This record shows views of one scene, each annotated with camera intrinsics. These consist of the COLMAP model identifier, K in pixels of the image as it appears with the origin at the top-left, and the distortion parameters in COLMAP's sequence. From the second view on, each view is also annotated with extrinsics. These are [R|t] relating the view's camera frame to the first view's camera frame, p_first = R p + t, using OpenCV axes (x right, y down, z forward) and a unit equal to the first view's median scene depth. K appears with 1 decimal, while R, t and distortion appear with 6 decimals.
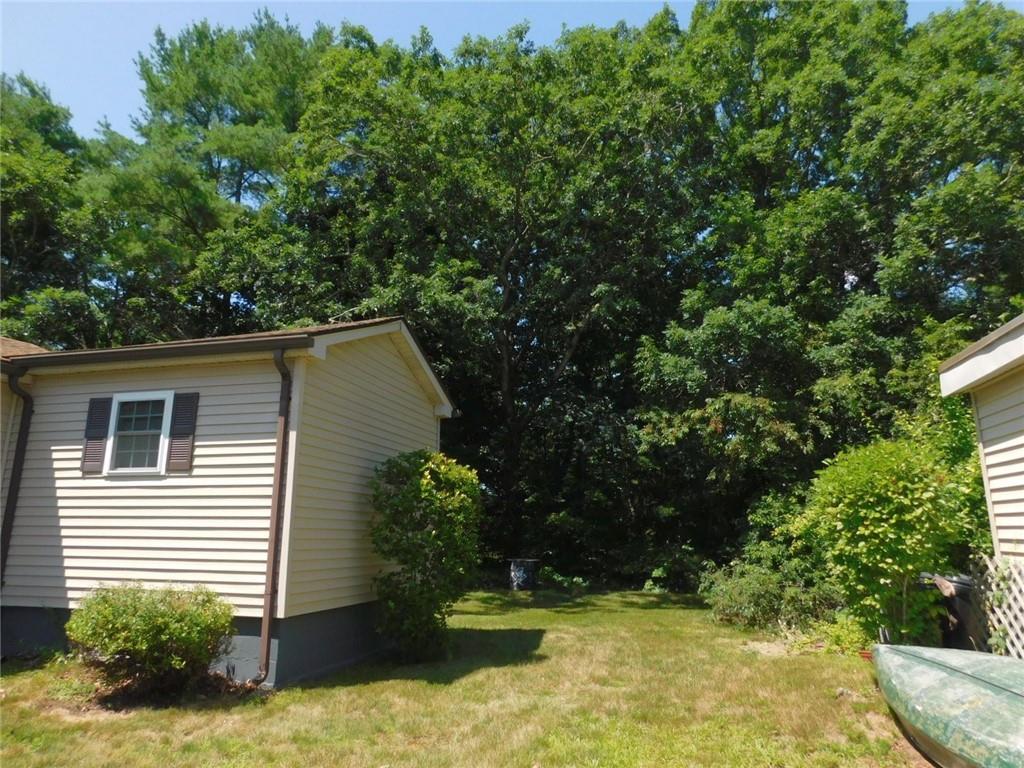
lens RADIAL K [[685.0, 0, 518.5], [0, 685.0, 383.9], [0, 0, 1]] dist [-0.081380, 0.074530]
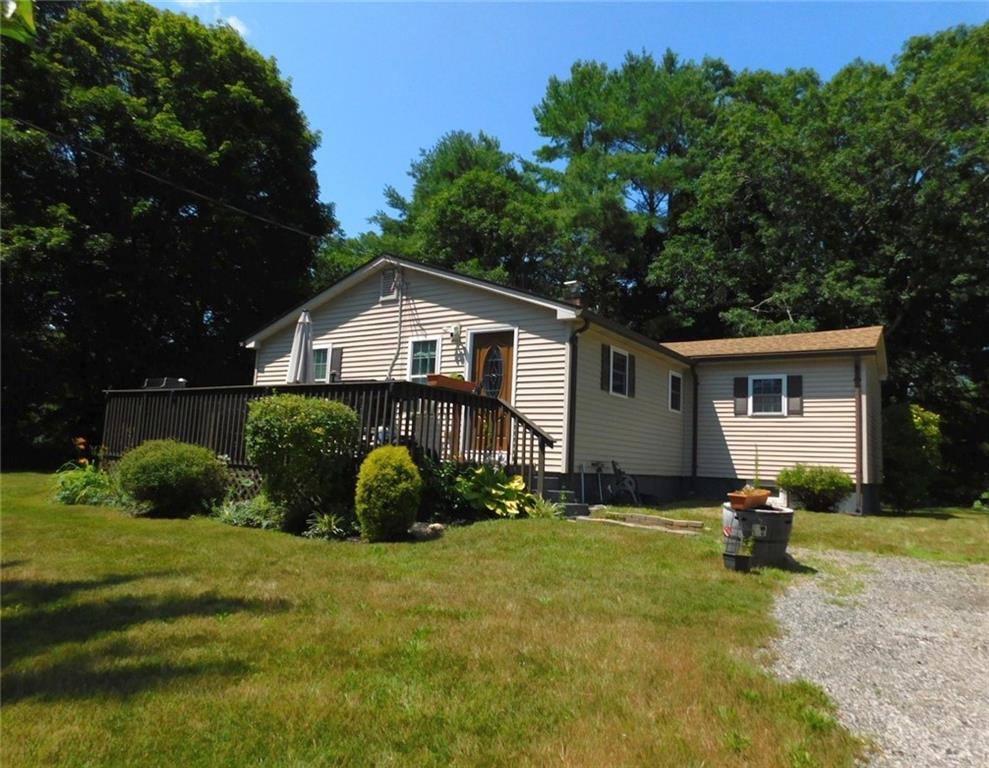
lens RADIAL K [[684.4, 0, 512.9], [0, 684.4, 384.7], [0, 0, 1]] dist [-0.071214, 0.057458]
pose [[0.948445, 0.002343, -0.316934, -0.664097], [0.027397, 0.995624, 0.089348, -0.166459], [0.315756, -0.093425, 0.944230, -1.200897]]
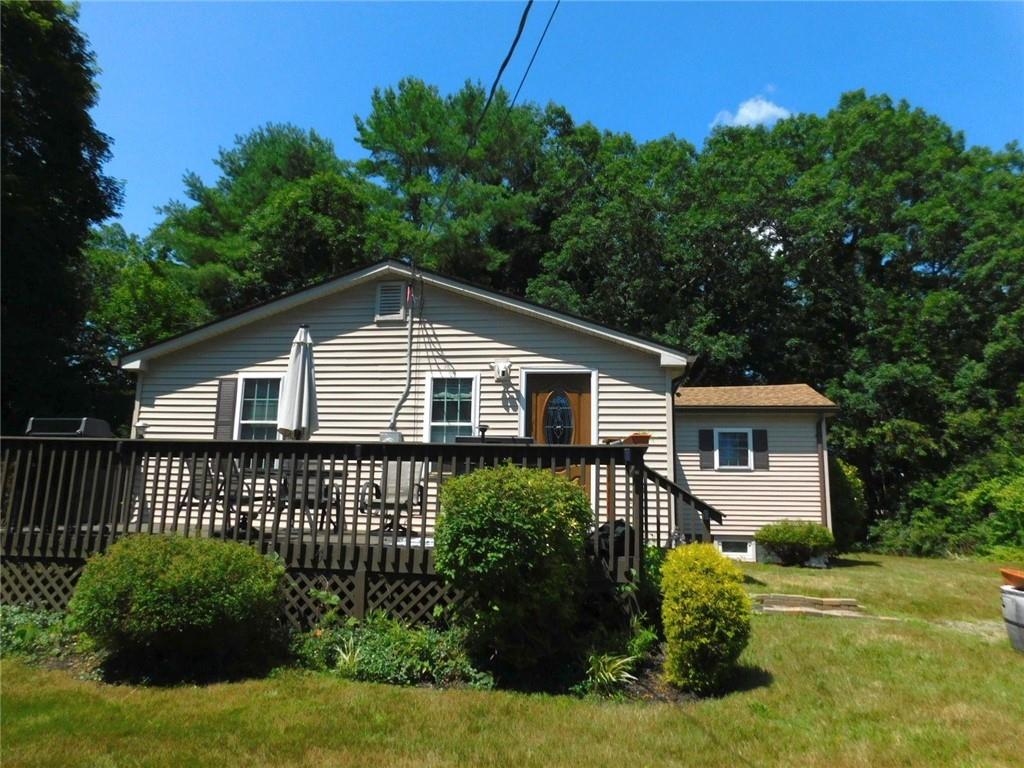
lens RADIAL K [[685.0, 0, 518.5], [0, 685.0, 383.9], [0, 0, 1]] dist [-0.081380, 0.074530]
pose [[0.992066, 0.039418, 0.119376, -1.495976], [-0.044338, 0.998261, 0.038848, -0.175421], [-0.117638, -0.043833, 0.992089, -0.957056]]
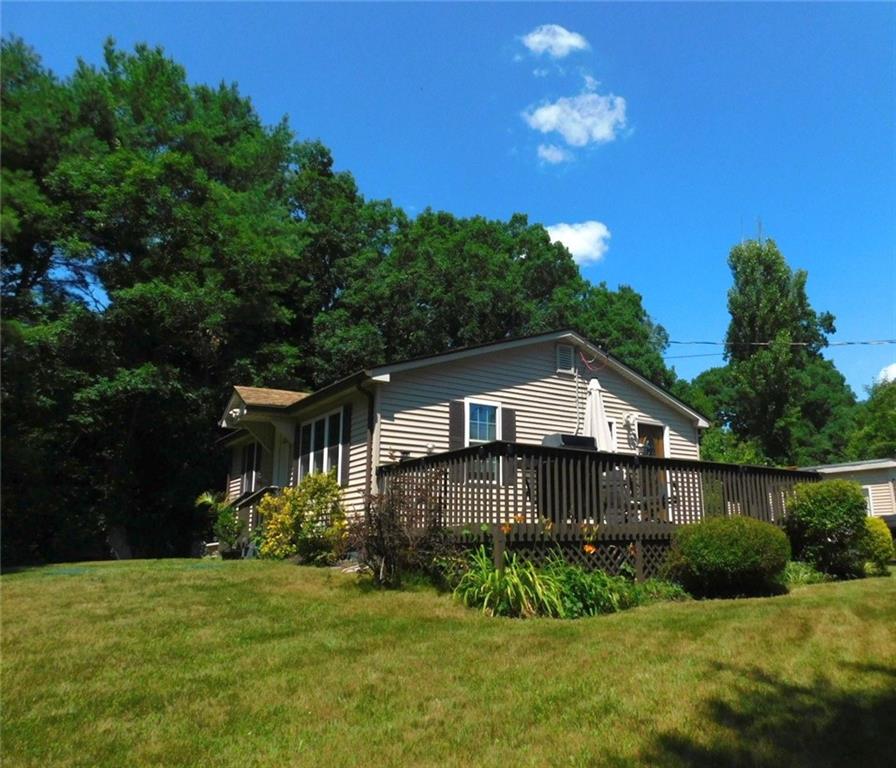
lens RADIAL K [[649.4, 0, 504.3], [0, 649.4, 384.1], [0, 0, 1]] dist [-0.000584, -0.000024]
pose [[0.627910, 0.165379, 0.760512, -3.120008], [-0.162301, 0.983504, -0.079867, -0.034307], [-0.761175, -0.073282, 0.644393, -0.554530]]
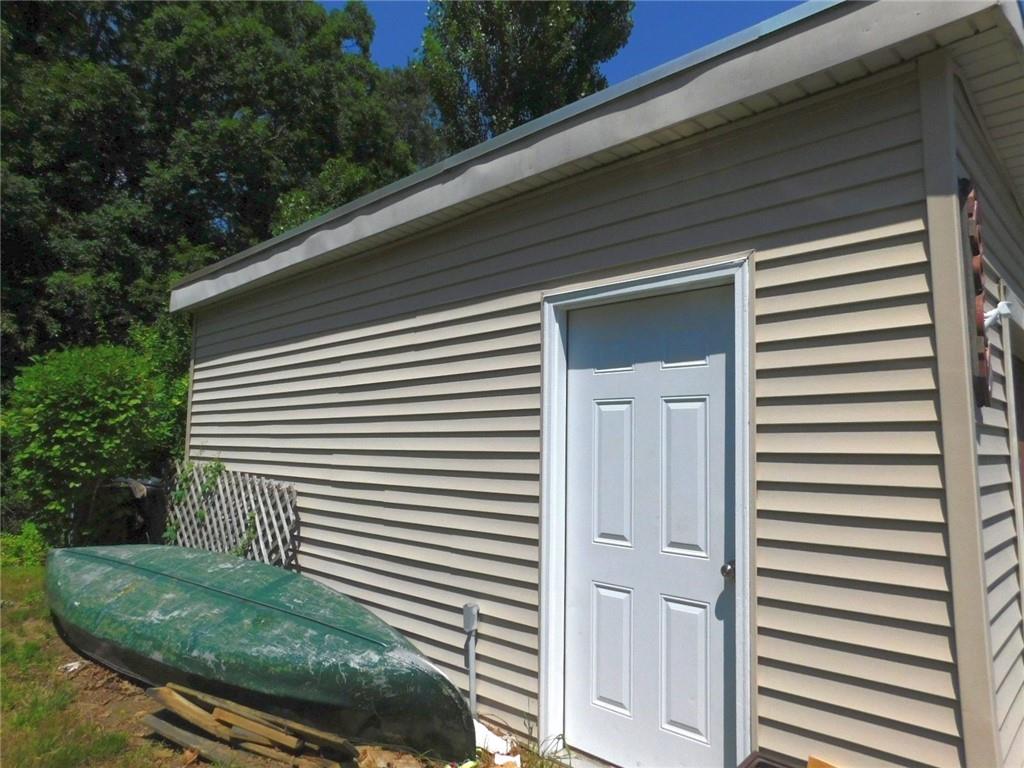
lens RADIAL K [[685.0, 0, 518.5], [0, 685.0, 383.9], [0, 0, 1]] dist [-0.081380, 0.074530]
pose [[0.509918, 0.095320, 0.854925, 0.016255], [-0.205491, 0.978566, 0.013459, 0.002360], [-0.835318, -0.182542, 0.518576, -0.011219]]
